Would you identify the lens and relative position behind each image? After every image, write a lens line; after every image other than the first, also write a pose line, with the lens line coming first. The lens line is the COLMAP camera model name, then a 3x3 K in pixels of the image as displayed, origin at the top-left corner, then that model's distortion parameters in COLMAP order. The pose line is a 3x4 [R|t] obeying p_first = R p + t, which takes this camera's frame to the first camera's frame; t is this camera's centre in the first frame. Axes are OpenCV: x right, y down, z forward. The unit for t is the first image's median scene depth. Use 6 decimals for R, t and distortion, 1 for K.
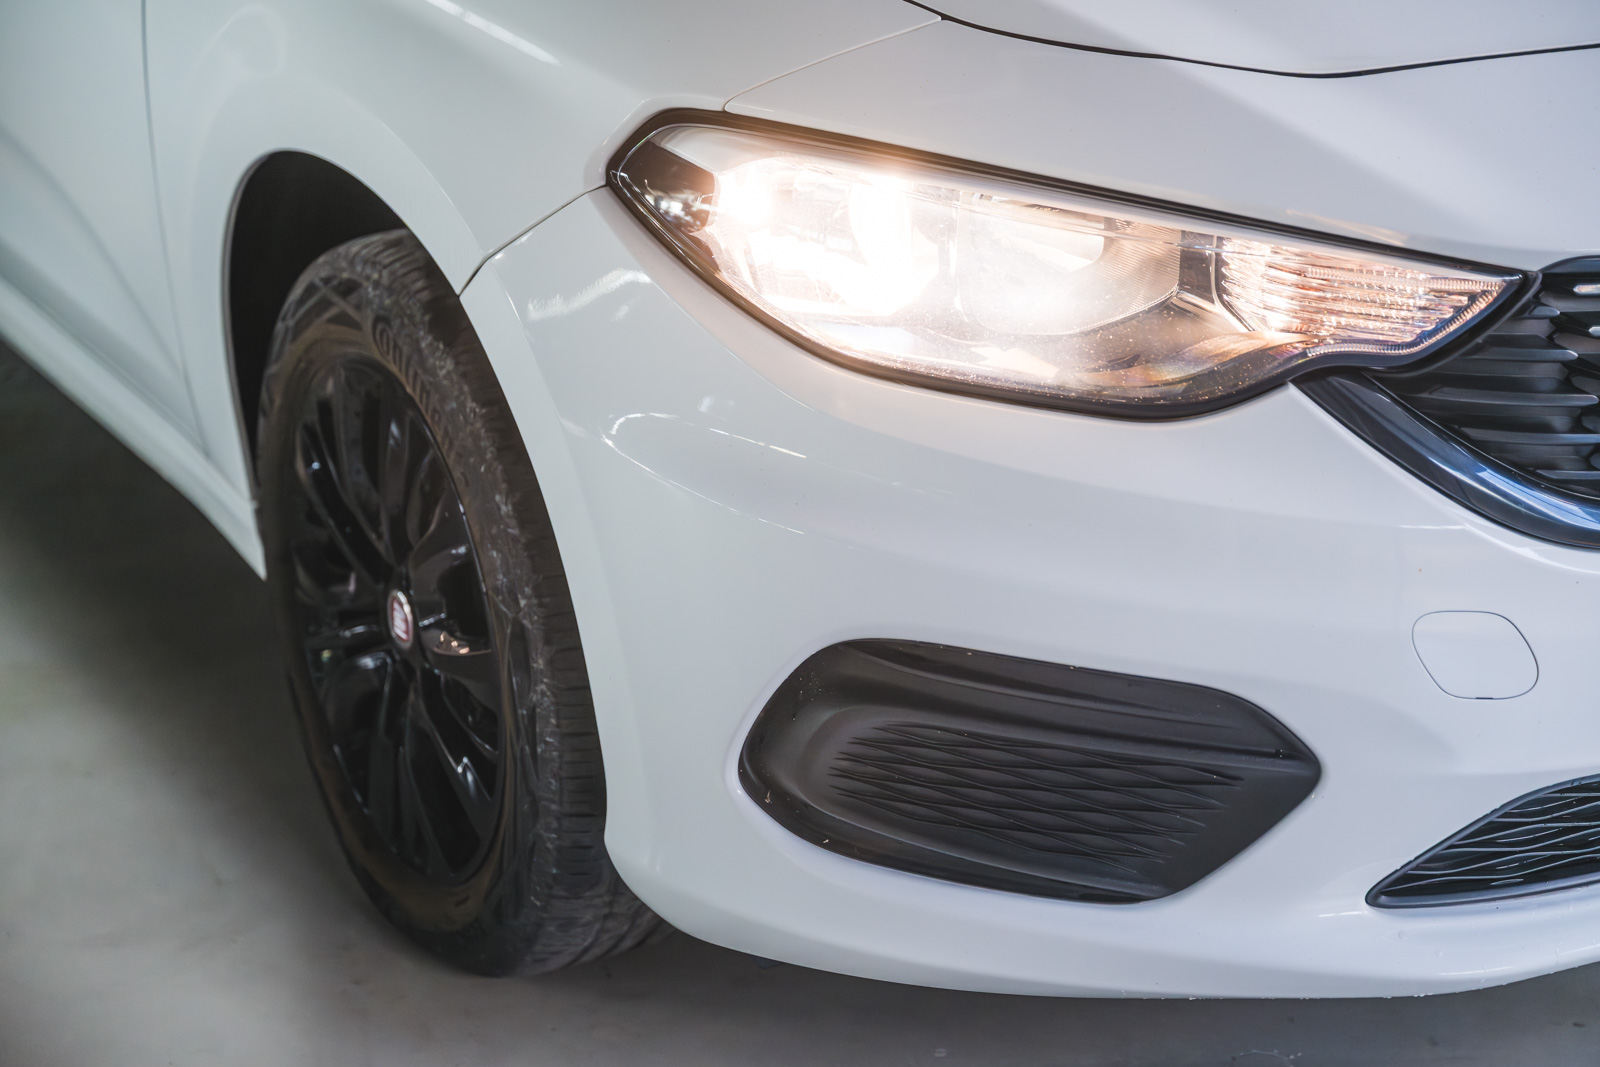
lens RADIAL K [[3089.6, 0, 798.1], [0, 3089.6, 529.0], [0, 0, 1]] dist [0.028823, 0.000000]
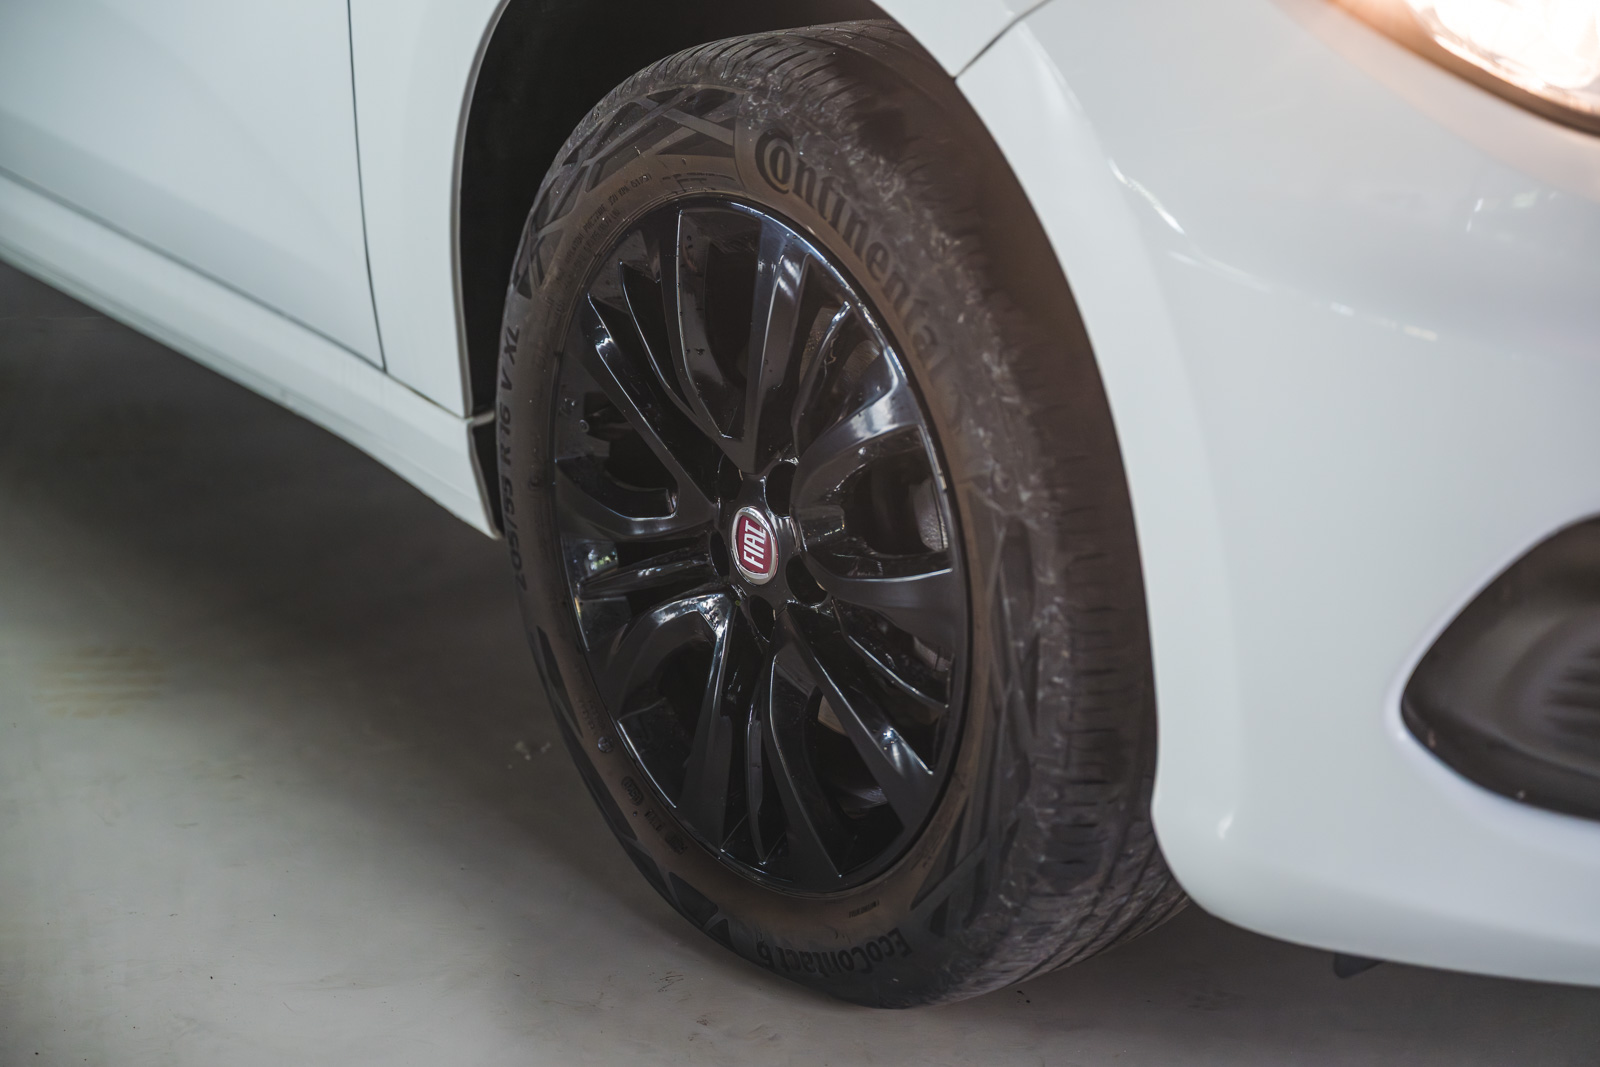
lens RADIAL K [[3100.7, 0, 801.5], [0, 3100.7, 539.9], [0, 0, 1]] dist [-0.035024, 0.000000]
pose [[0.992304, -0.017649, 0.122561, -0.230056], [0.019991, 0.999640, -0.017903, 0.045892], [-0.122201, 0.020215, 0.992299, 0.260357]]
